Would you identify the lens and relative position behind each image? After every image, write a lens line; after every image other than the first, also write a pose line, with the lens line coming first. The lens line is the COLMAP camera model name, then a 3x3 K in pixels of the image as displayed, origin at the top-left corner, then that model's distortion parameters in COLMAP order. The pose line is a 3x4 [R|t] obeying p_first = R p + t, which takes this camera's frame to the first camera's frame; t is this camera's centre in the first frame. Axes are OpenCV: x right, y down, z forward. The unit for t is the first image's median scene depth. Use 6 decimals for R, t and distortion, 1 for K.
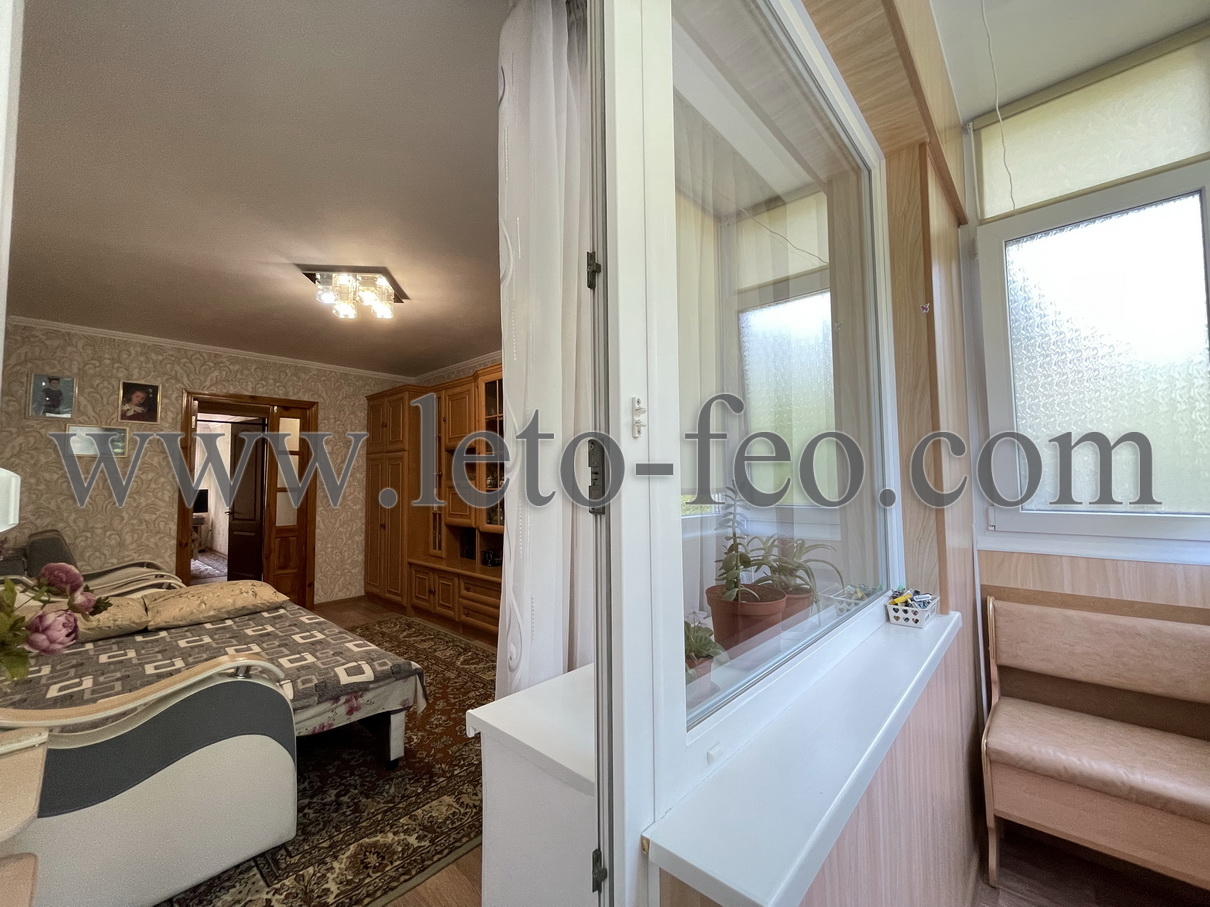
lens RADIAL K [[488.0, 0, 606.9], [0, 488.0, 452.7], [0, 0, 1]] dist [-0.000496, 0.001523]
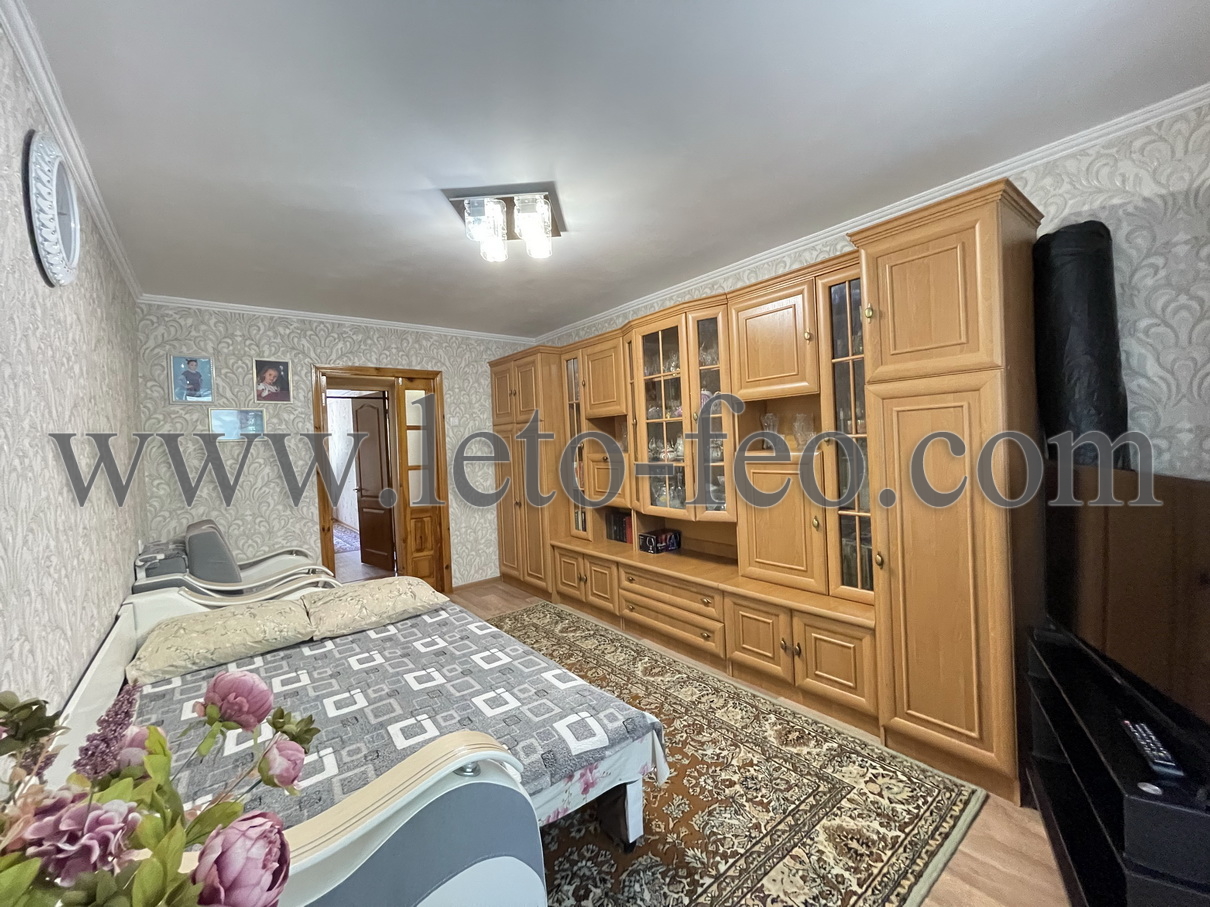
lens RADIAL K [[488.0, 0, 605.5], [0, 488.0, 449.9], [0, 0, 1]] dist [-0.000496, 0.001523]
pose [[0.987509, -0.030815, -0.154521, -0.193427], [0.043050, 0.996142, 0.076467, -0.016505], [0.151569, -0.082164, 0.985026, 0.171170]]
